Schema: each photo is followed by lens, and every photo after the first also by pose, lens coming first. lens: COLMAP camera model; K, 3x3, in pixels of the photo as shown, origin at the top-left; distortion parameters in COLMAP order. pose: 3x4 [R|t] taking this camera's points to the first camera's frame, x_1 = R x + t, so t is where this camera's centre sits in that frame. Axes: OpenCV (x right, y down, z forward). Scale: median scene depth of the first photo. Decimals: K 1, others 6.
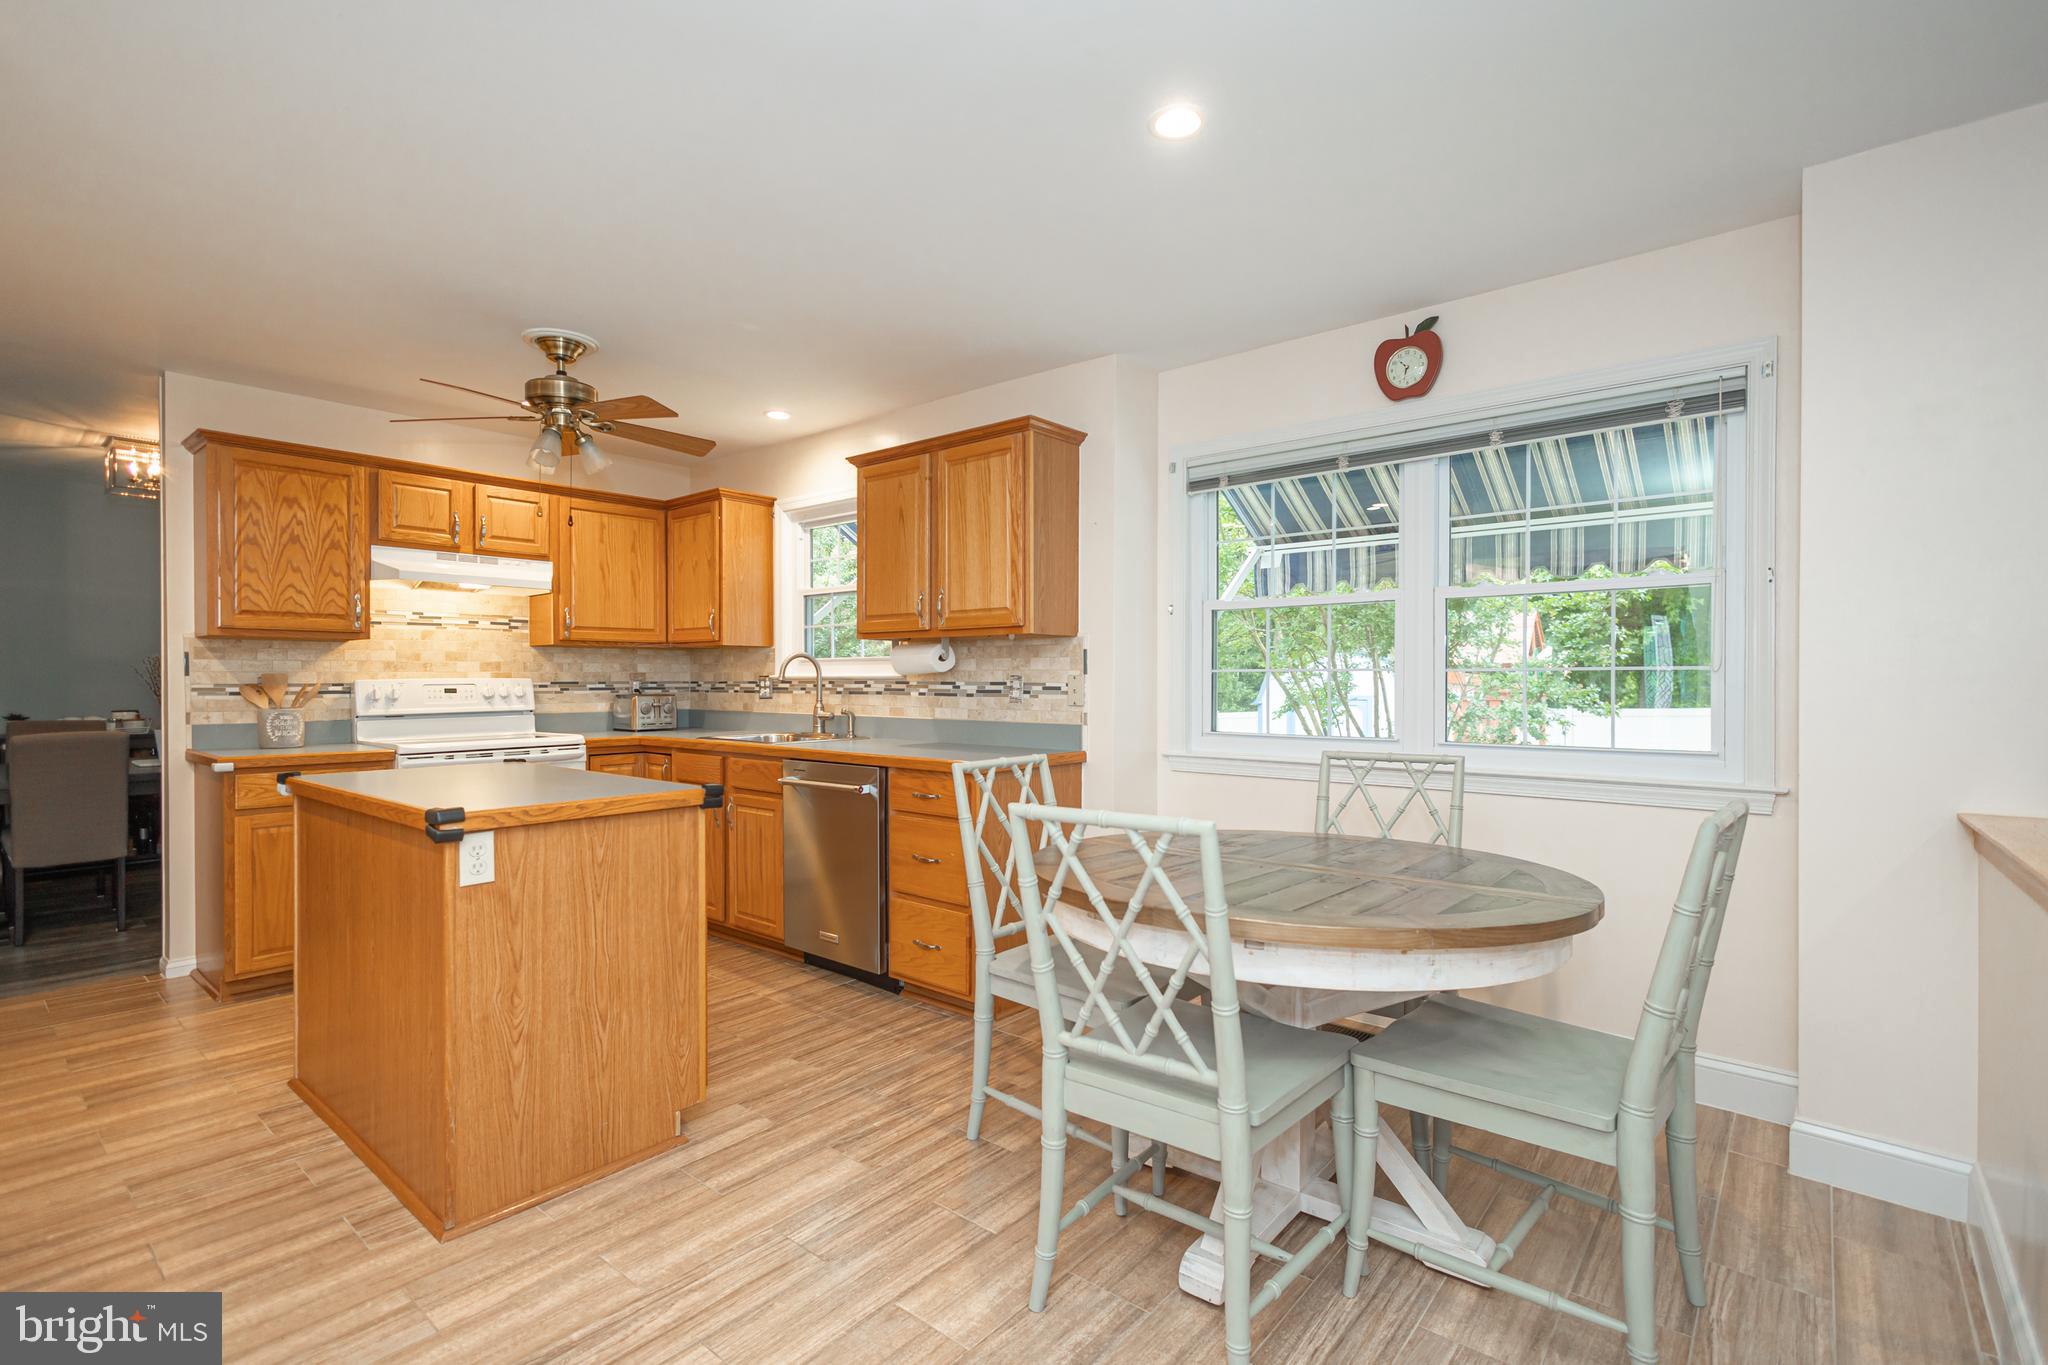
lens RADIAL K [[953.0, 0, 1001.9], [0, 953.0, 683.1], [0, 0, 1]] dist [0.005856, -0.000894]
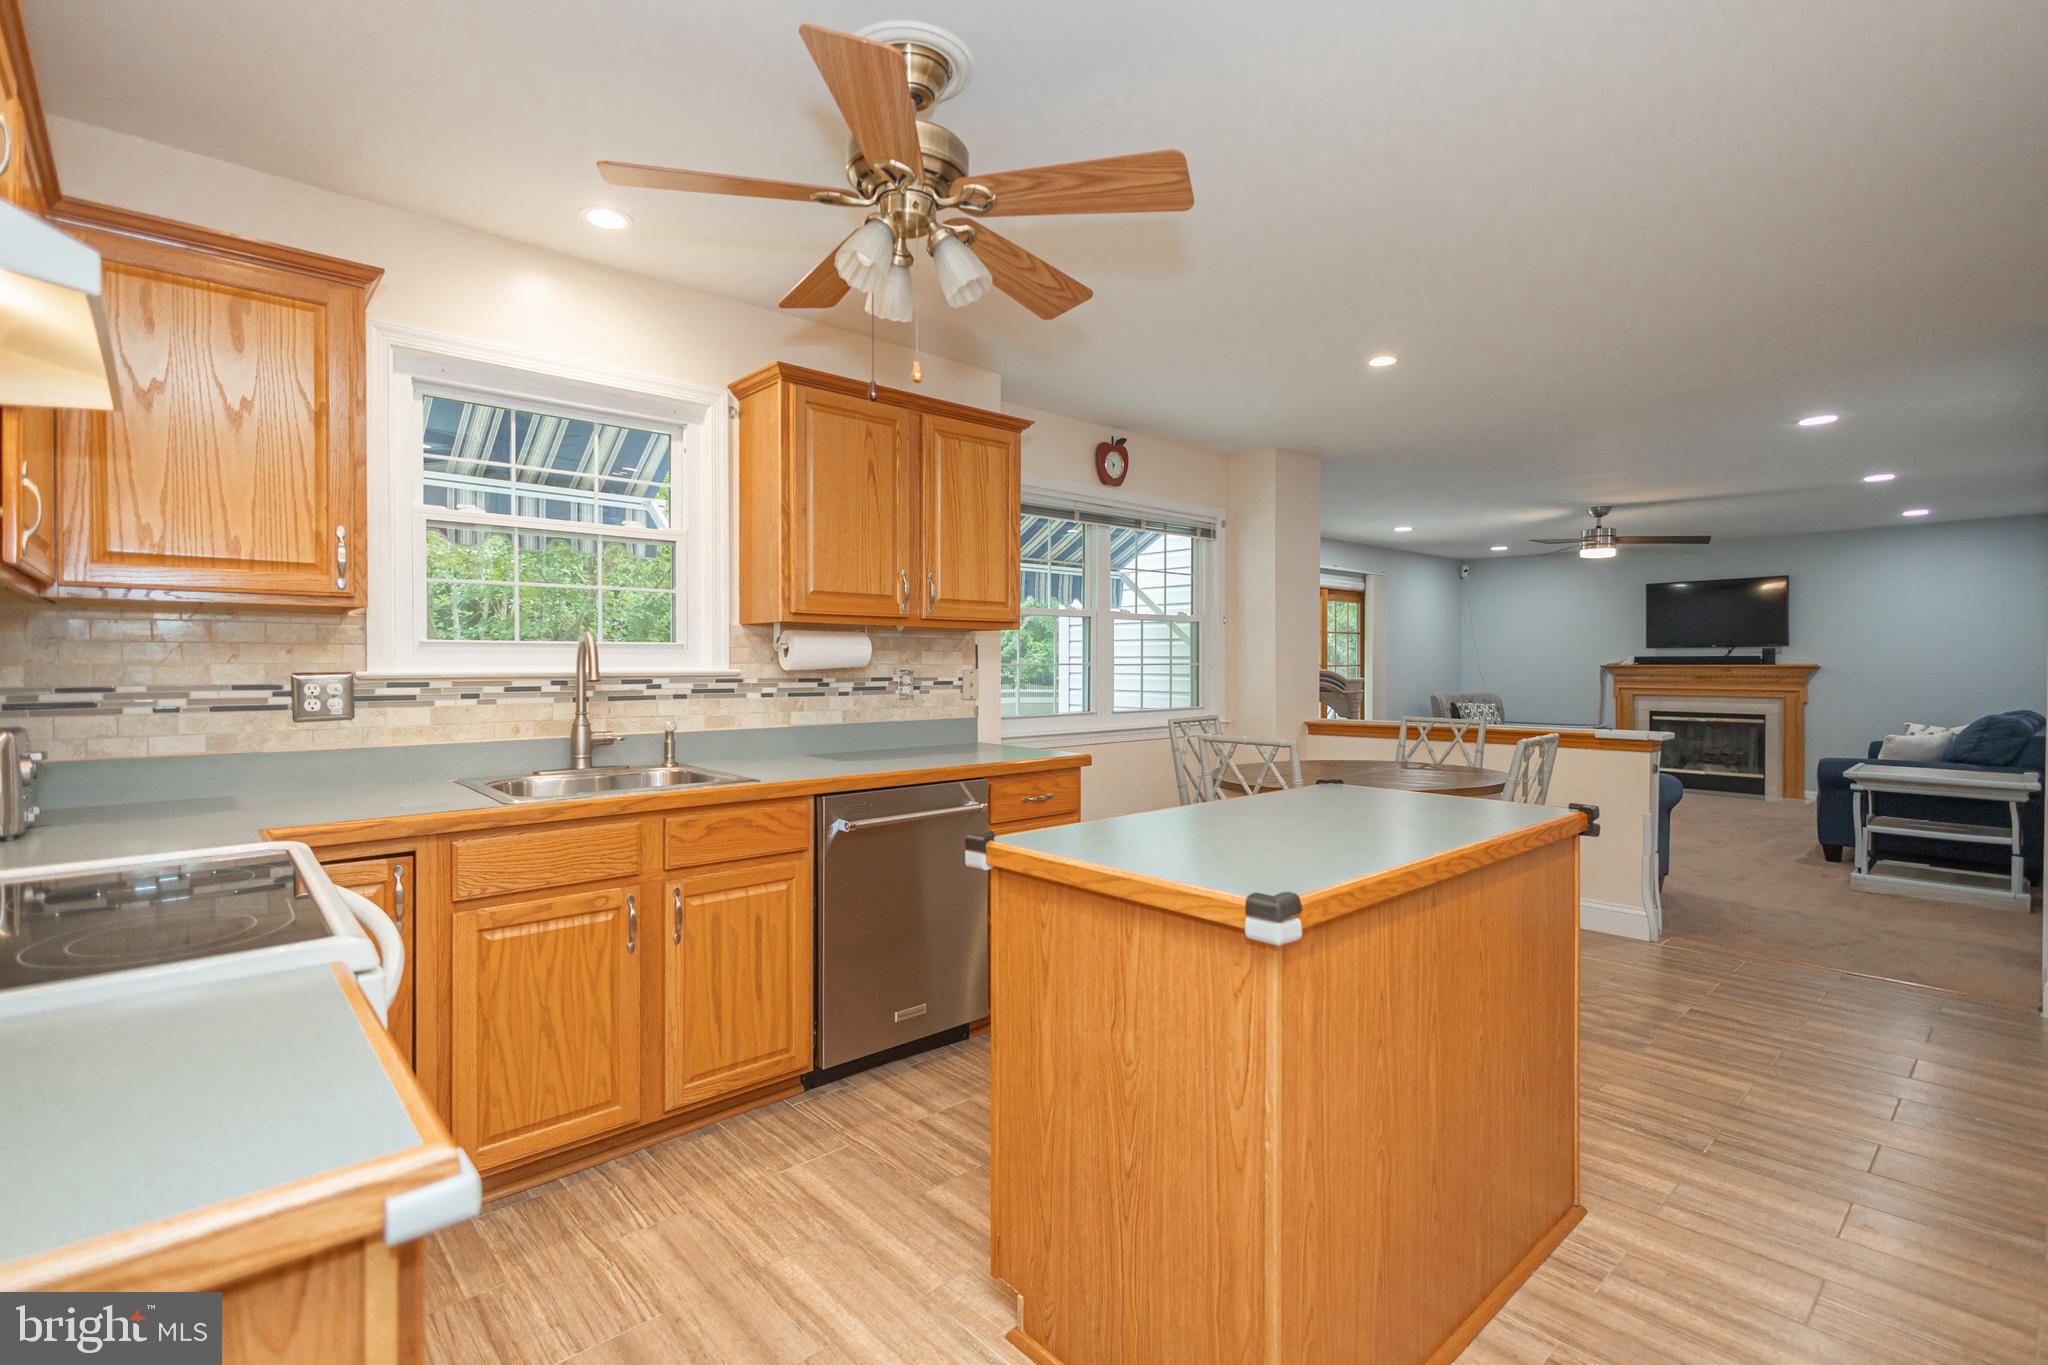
lens RADIAL K [[973.1, 0, 1021.9], [0, 973.1, 671.3], [0, 0, 1]] dist [0.010094, 0.000017]
pose [[0.108862, -0.009632, 0.994010, -0.870650], [0.003073, 0.999952, 0.009353, -0.014727], [-0.994052, 0.002036, 0.108886, 0.756431]]
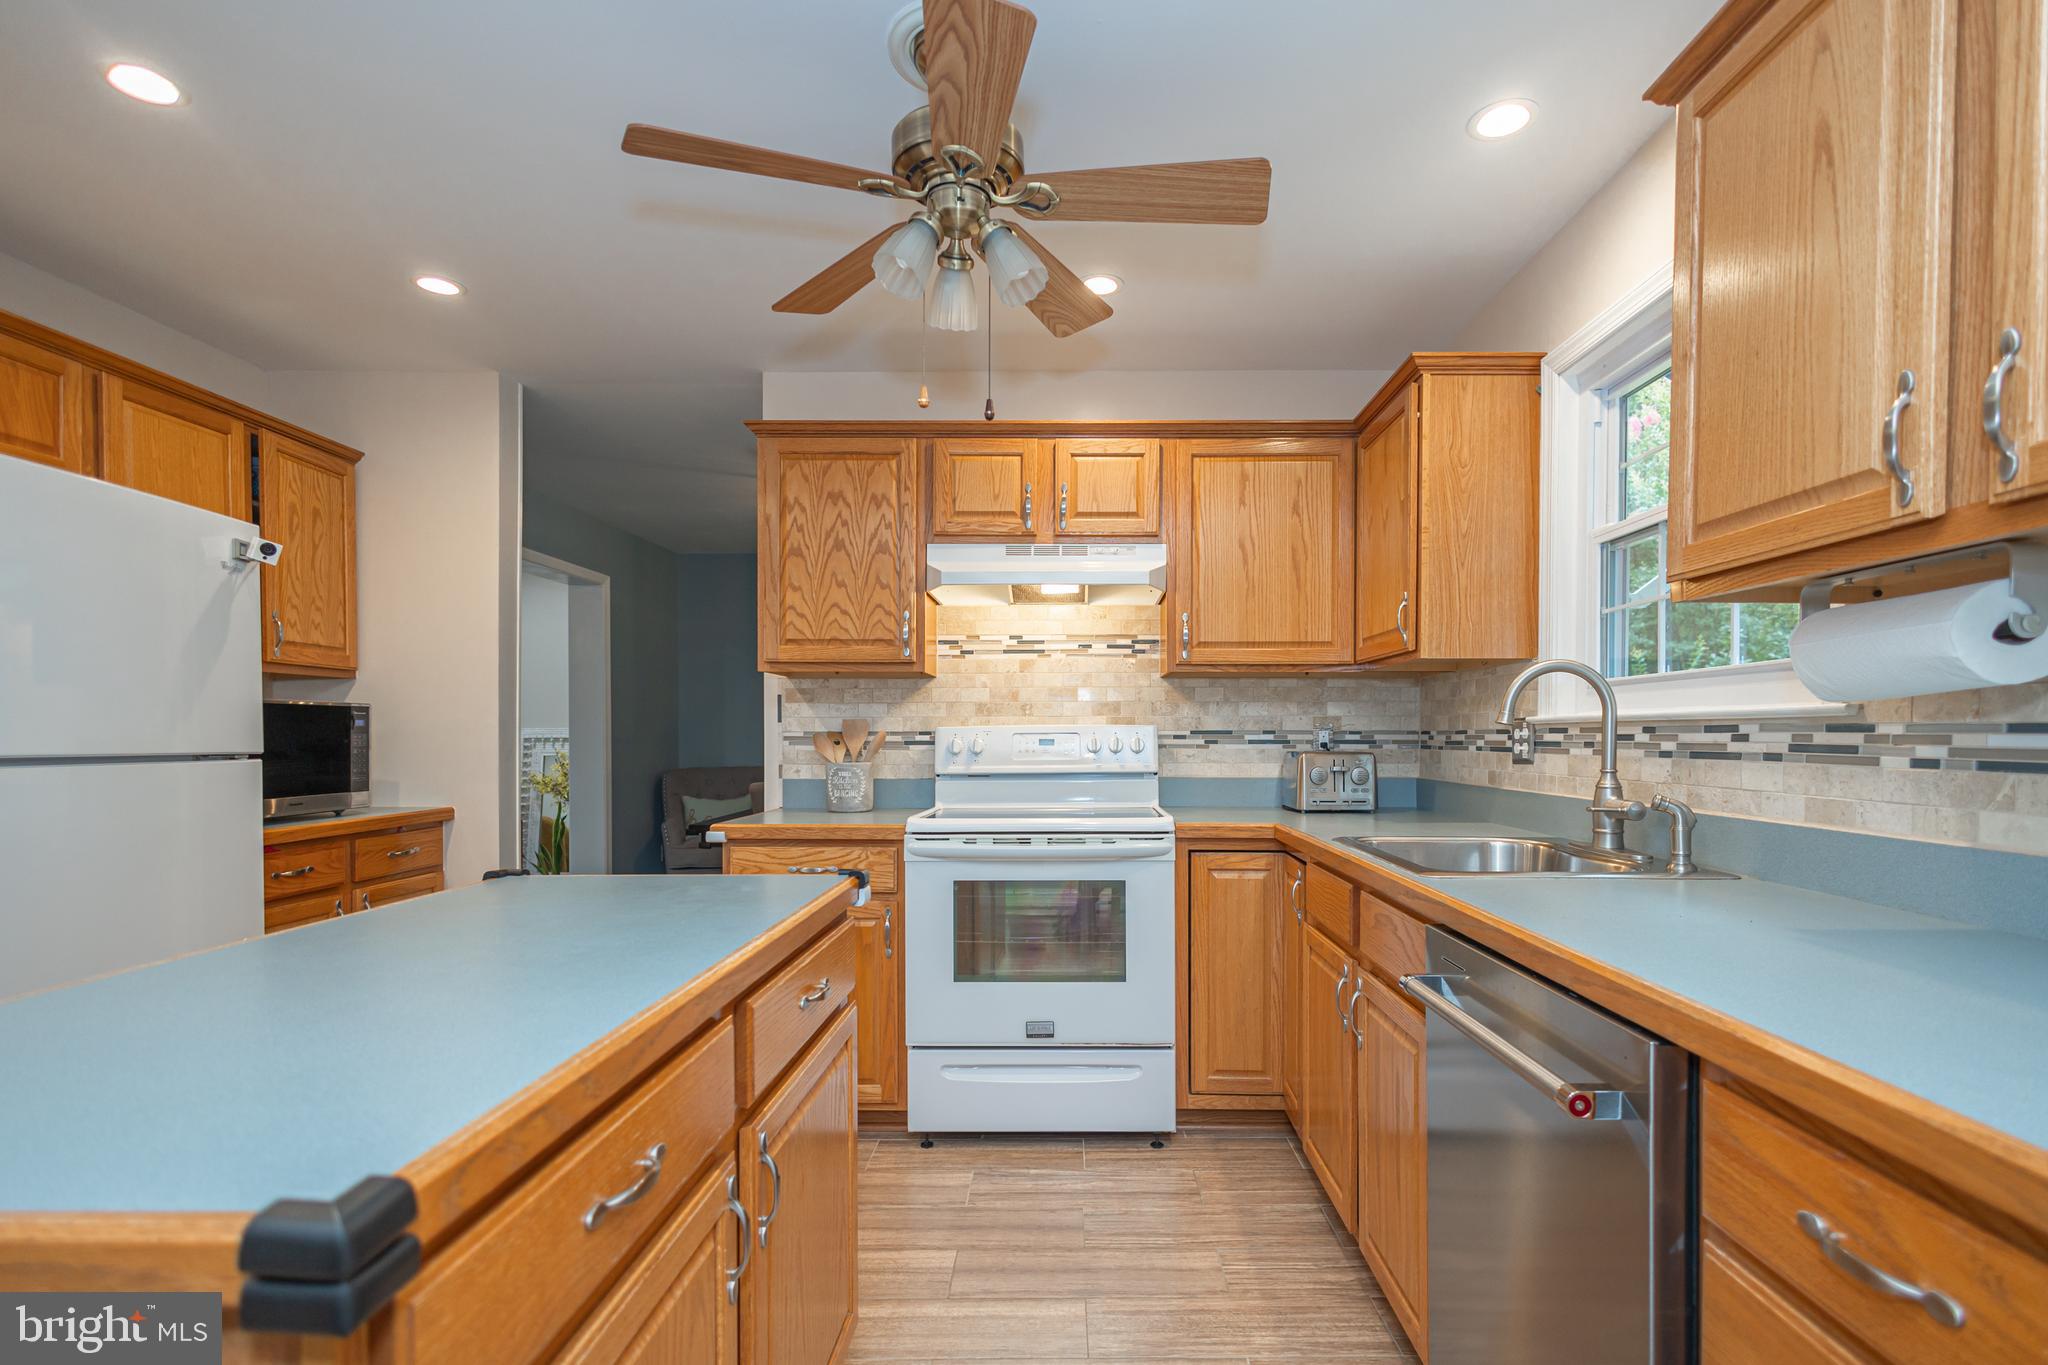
lens RADIAL K [[959.2, 0, 1058.4], [0, 959.2, 745.4], [0, 0, 1]] dist [0.004671, -0.000014]
pose [[0.655619, 0.009806, -0.755029, -0.033378], [-0.004732, 0.999949, 0.008877, 0.004277], [0.755077, -0.002247, 0.655632, 0.609172]]
